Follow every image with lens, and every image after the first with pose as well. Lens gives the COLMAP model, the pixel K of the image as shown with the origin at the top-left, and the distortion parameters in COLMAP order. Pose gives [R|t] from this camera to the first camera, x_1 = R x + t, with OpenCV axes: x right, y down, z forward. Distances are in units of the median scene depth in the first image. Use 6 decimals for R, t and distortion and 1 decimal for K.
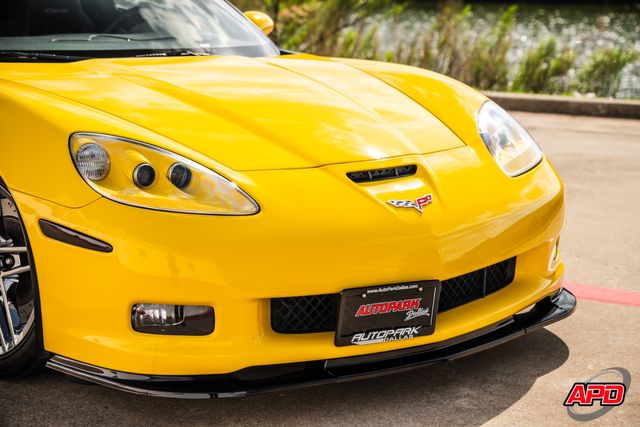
lens RADIAL K [[1199.6, 0, 320.4], [0, 1199.6, 217.5], [0, 0, 1]] dist [0.282261, 0.000000]
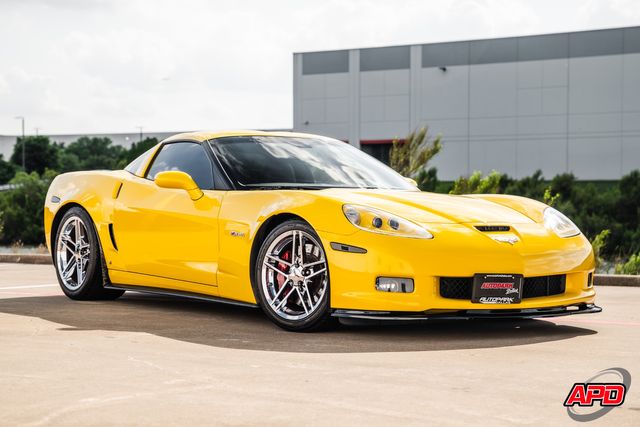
lens RADIAL K [[1332.1, 0, 321.8], [0, 1332.1, 227.5], [0, 0, 1]] dist [0.272996, 0.000000]
pose [[0.997634, -0.019148, -0.066032, -0.087630], [0.006073, 0.981223, -0.192781, 0.410483], [0.068483, 0.191924, 0.979018, -1.245624]]
